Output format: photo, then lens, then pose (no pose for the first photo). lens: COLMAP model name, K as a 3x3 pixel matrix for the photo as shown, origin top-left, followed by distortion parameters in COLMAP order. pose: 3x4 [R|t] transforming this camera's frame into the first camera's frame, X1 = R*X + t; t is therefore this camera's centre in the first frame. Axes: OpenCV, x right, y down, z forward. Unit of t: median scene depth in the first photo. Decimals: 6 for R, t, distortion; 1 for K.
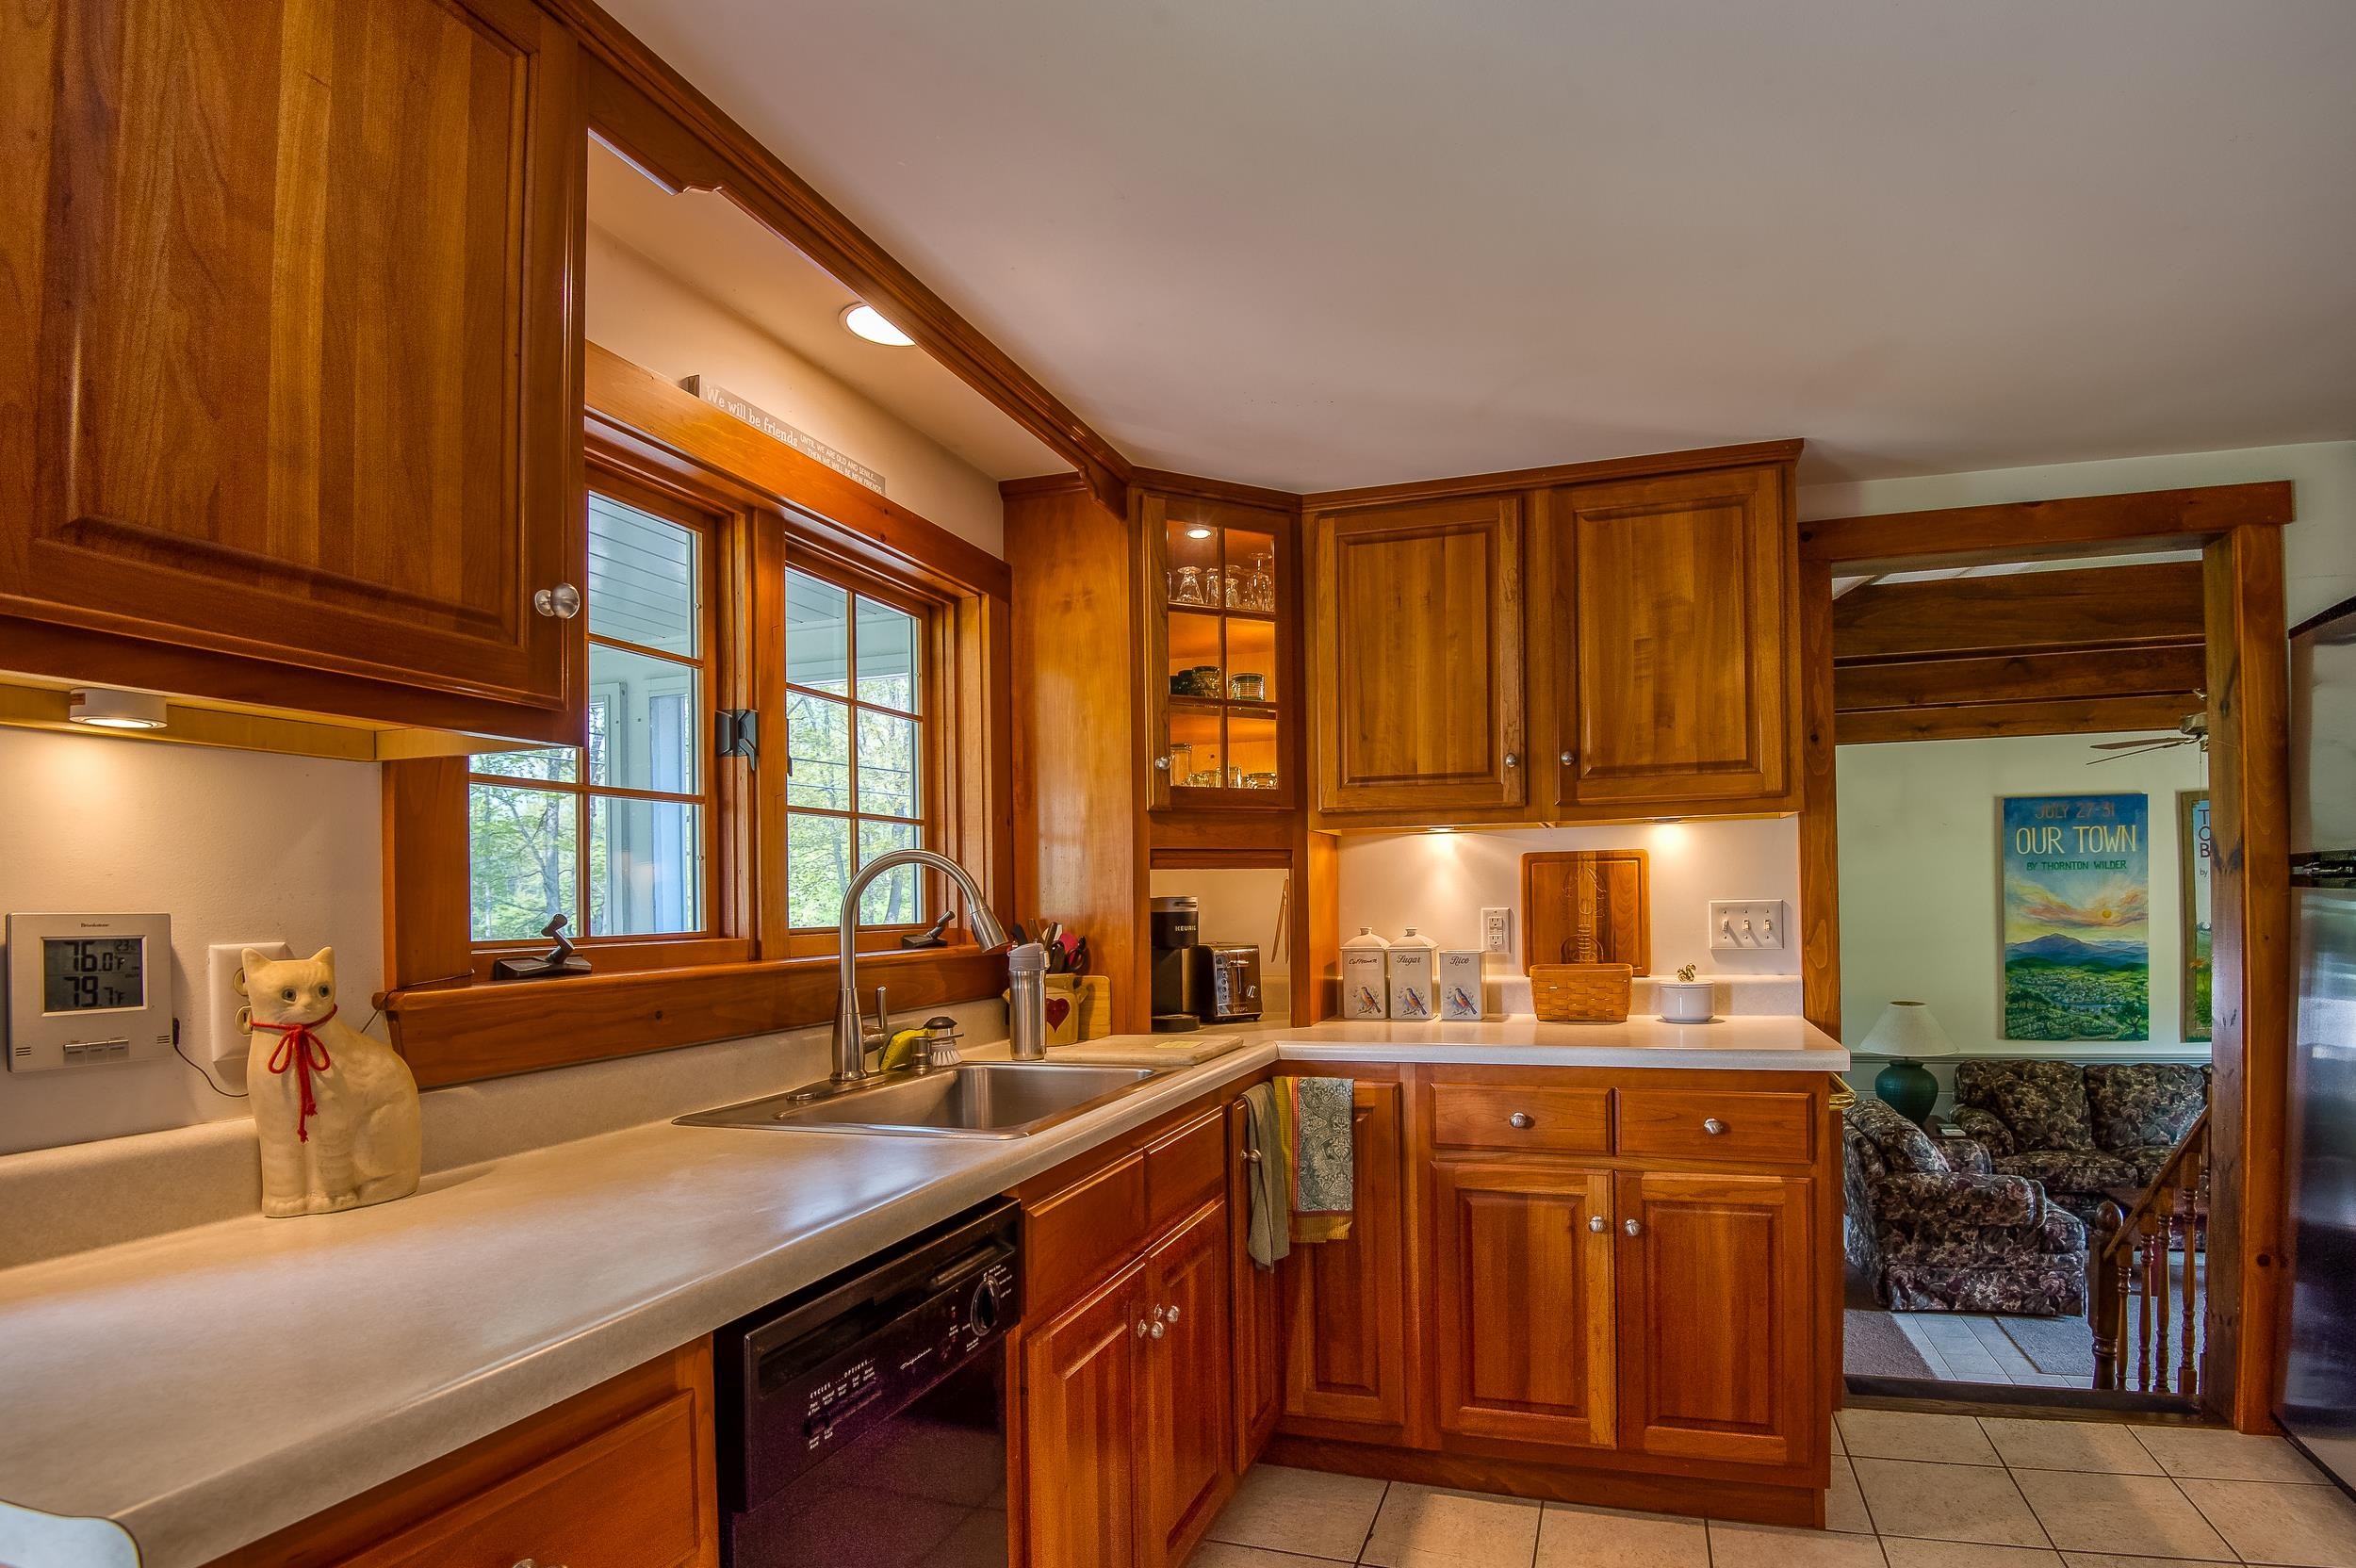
lens RADIAL K [[1144.4, 0, 1309.2], [0, 1144.4, 886.0], [0, 0, 1]] dist [-0.043469, -0.001350]
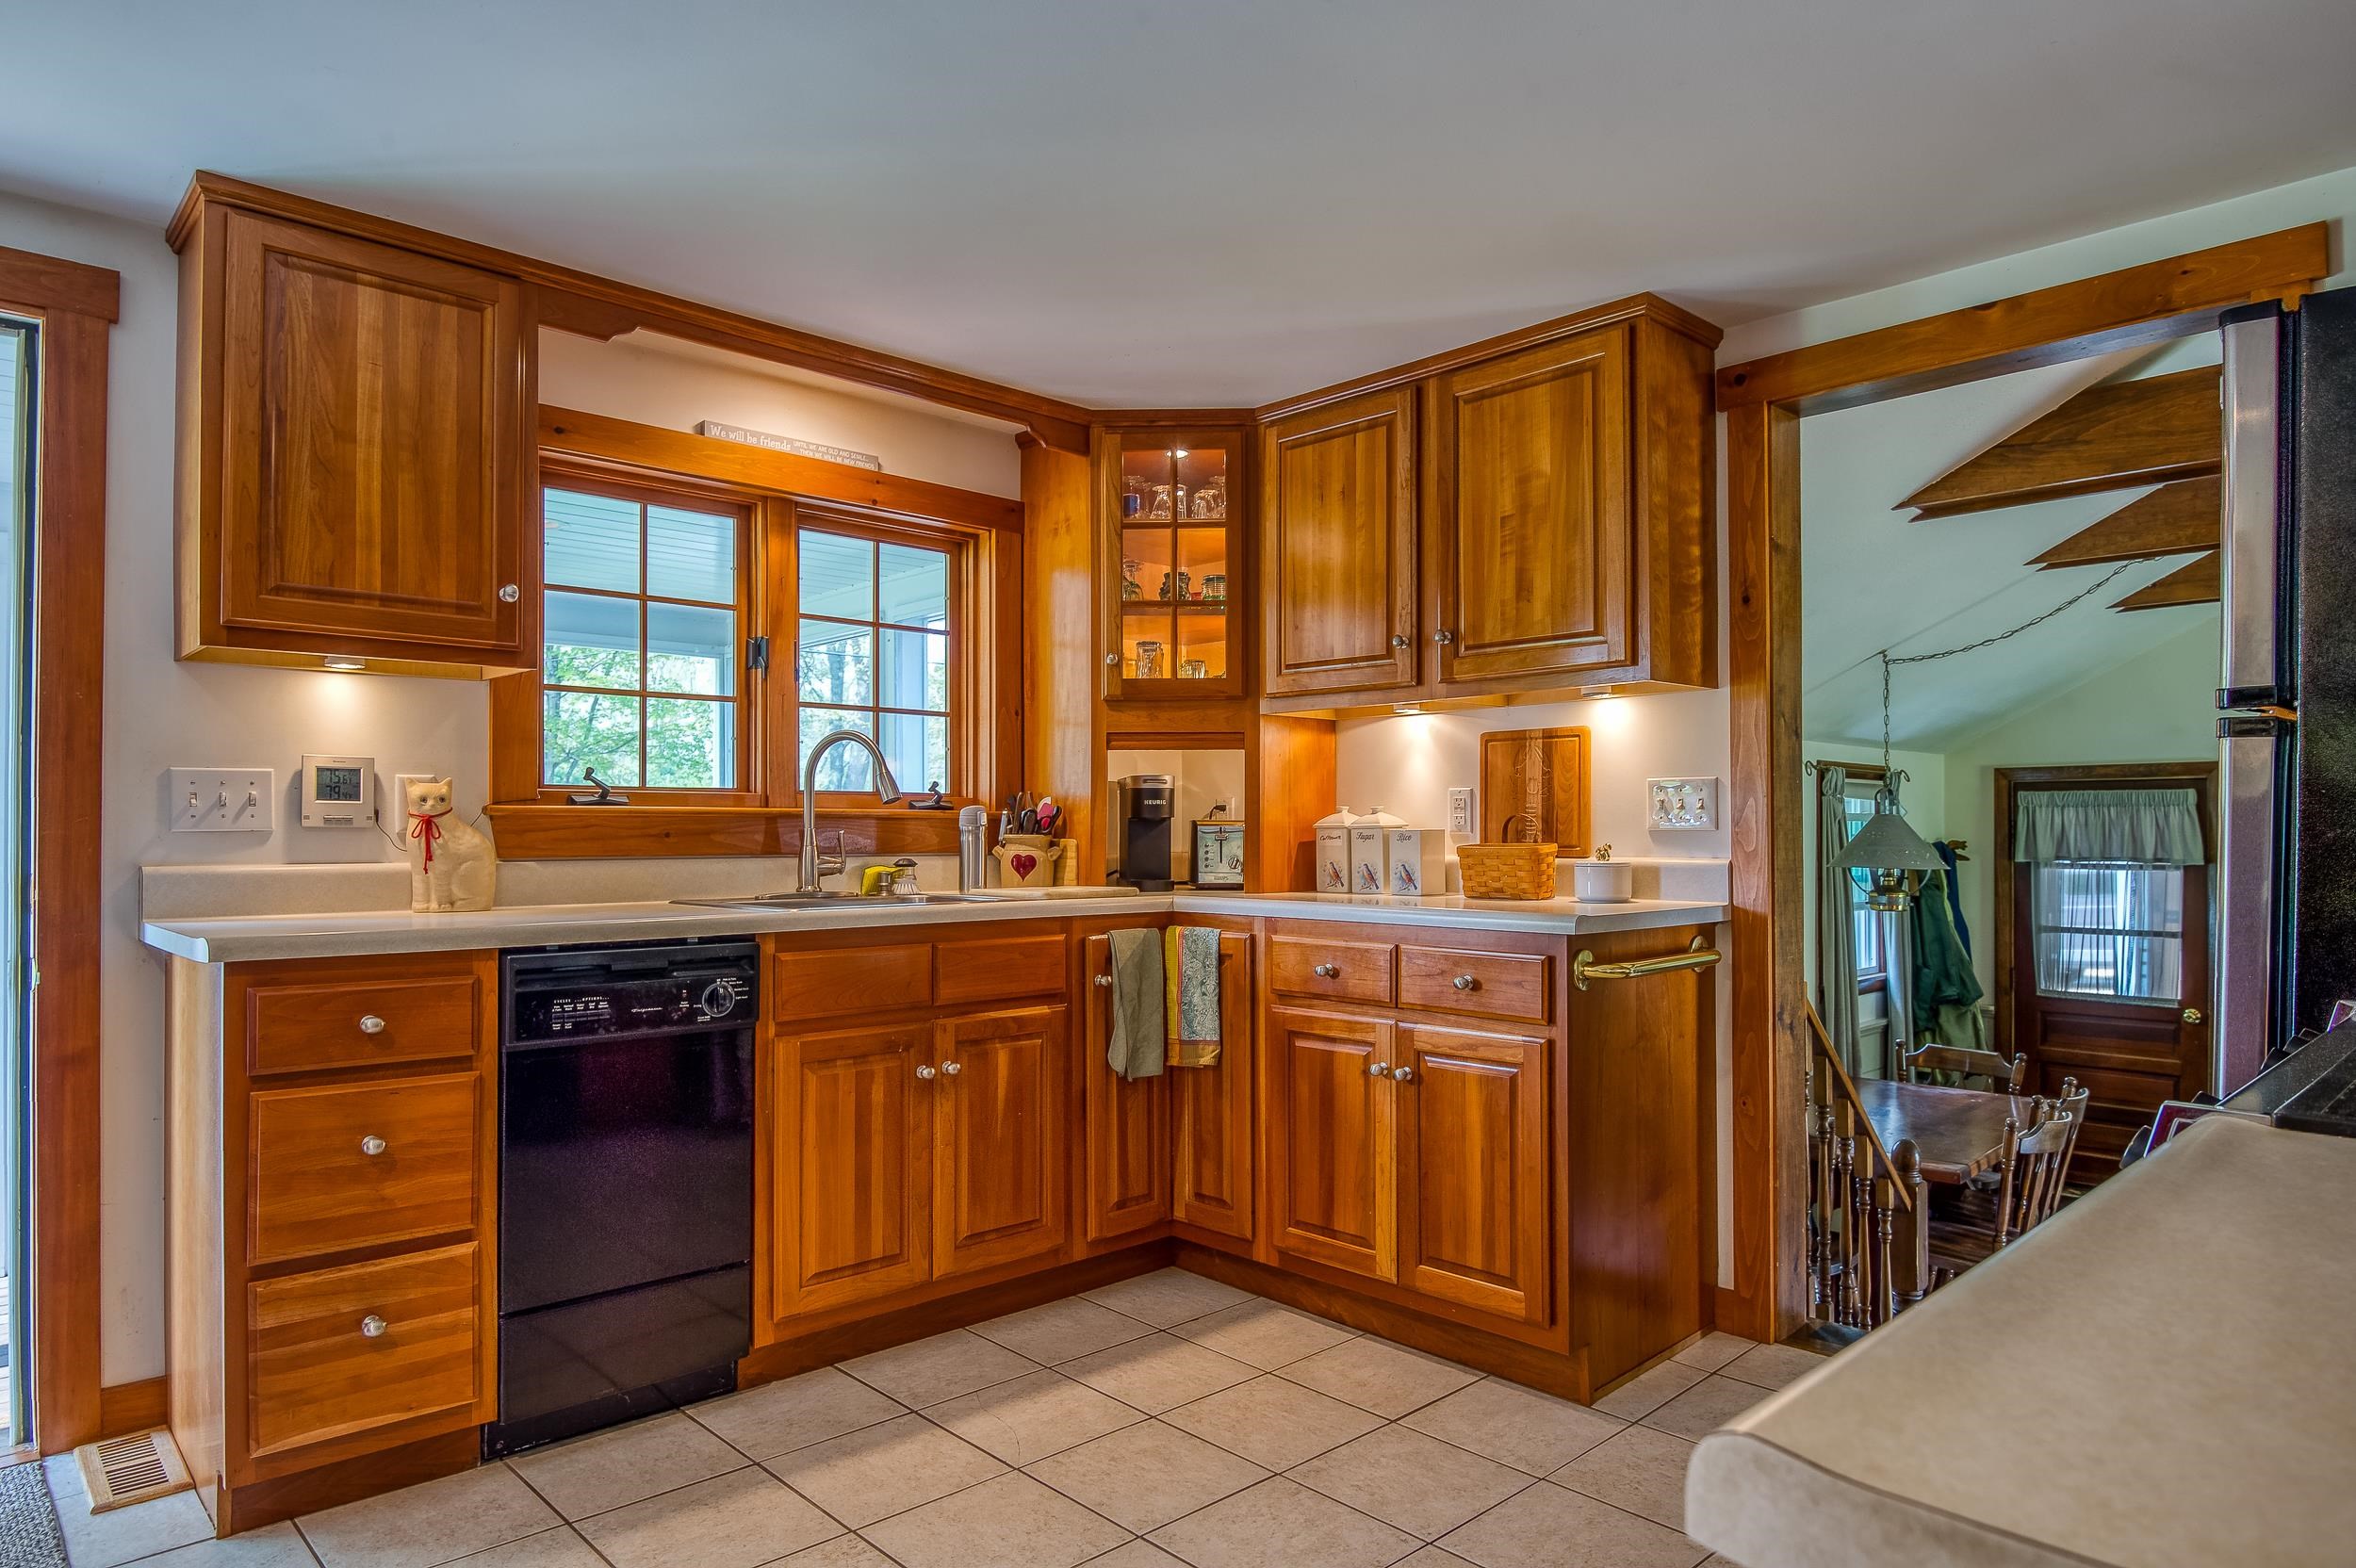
lens RADIAL K [[1422.6, 0, 1249.6], [0, 1422.6, 808.4], [0, 0, 1]] dist [-0.027466, -0.000403]
pose [[0.868824, 0.007996, -0.495056, 0.678219], [-0.008784, 0.999961, 0.000737, 0.041653], [0.495042, 0.003708, 0.868861, -0.195631]]
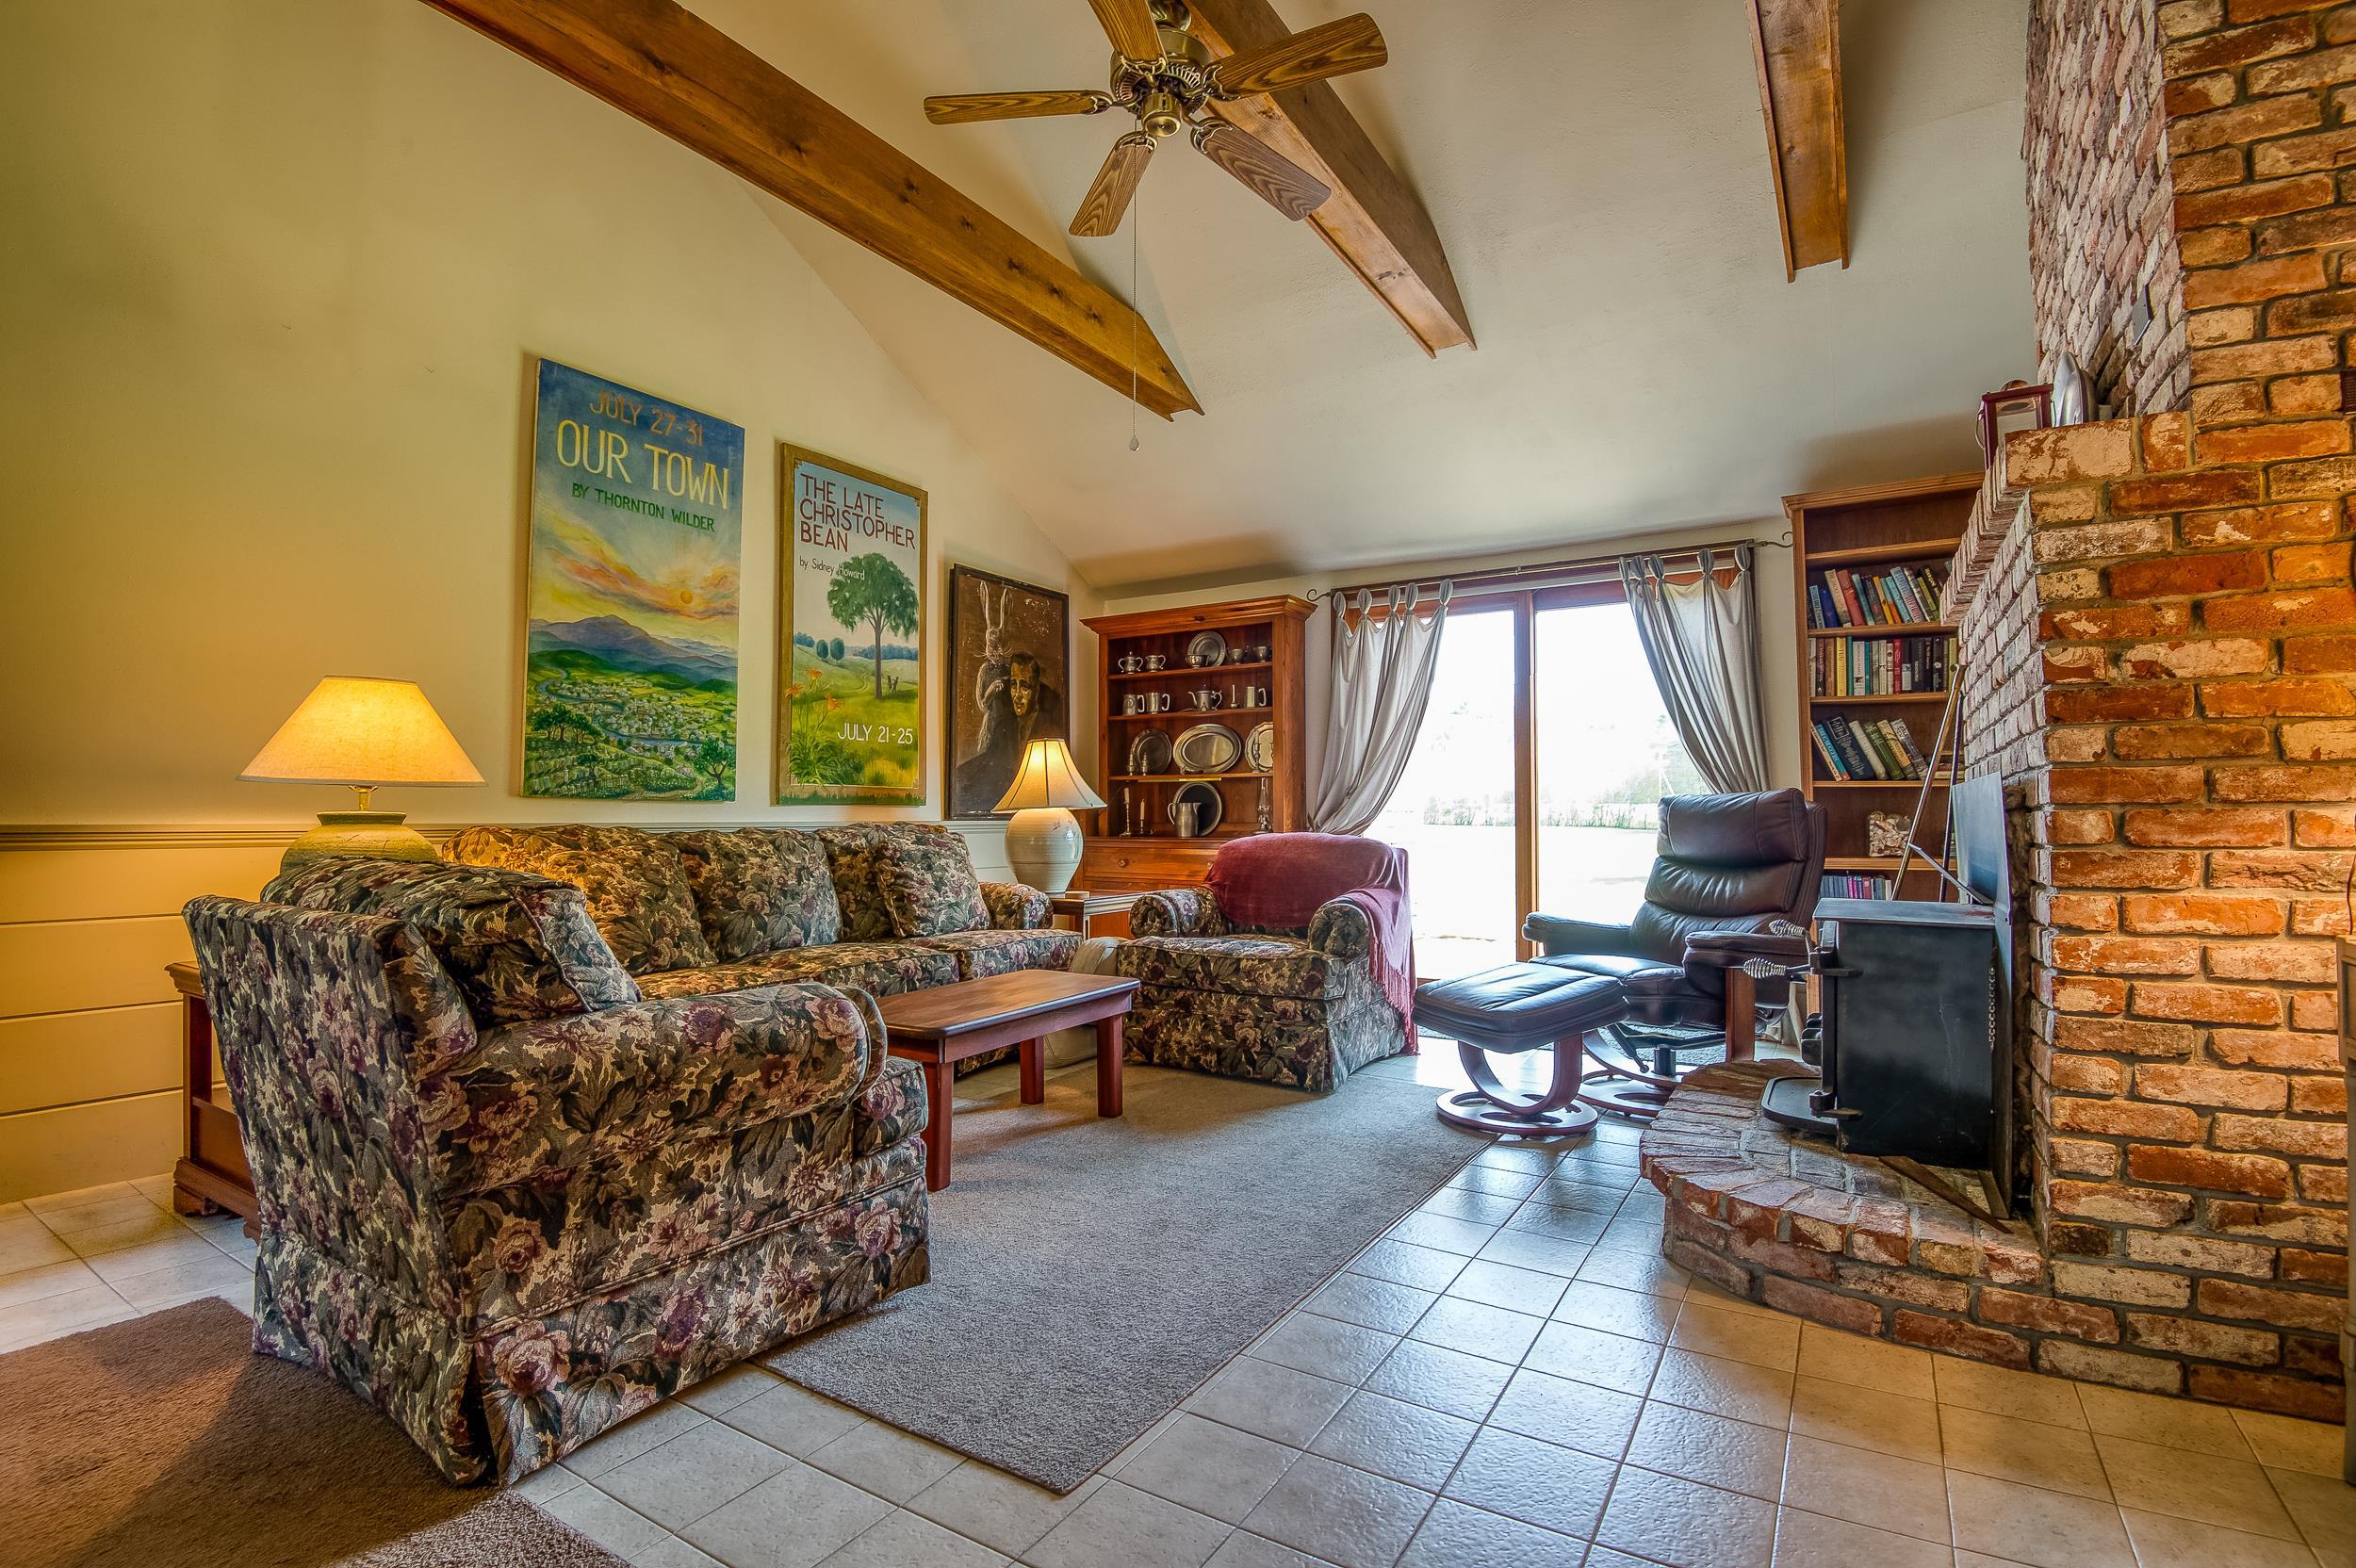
lens RADIAL K [[1087.0, 0, 1164.0], [0, 1087.0, 788.2], [0, 0, 1]] dist [-0.000469, -0.029793]
pose [[0.287080, 0.048740, 0.956666, 0.541593], [-0.020713, 0.998787, -0.044670, 0.377071], [-0.957683, -0.006992, 0.287742, 1.417048]]
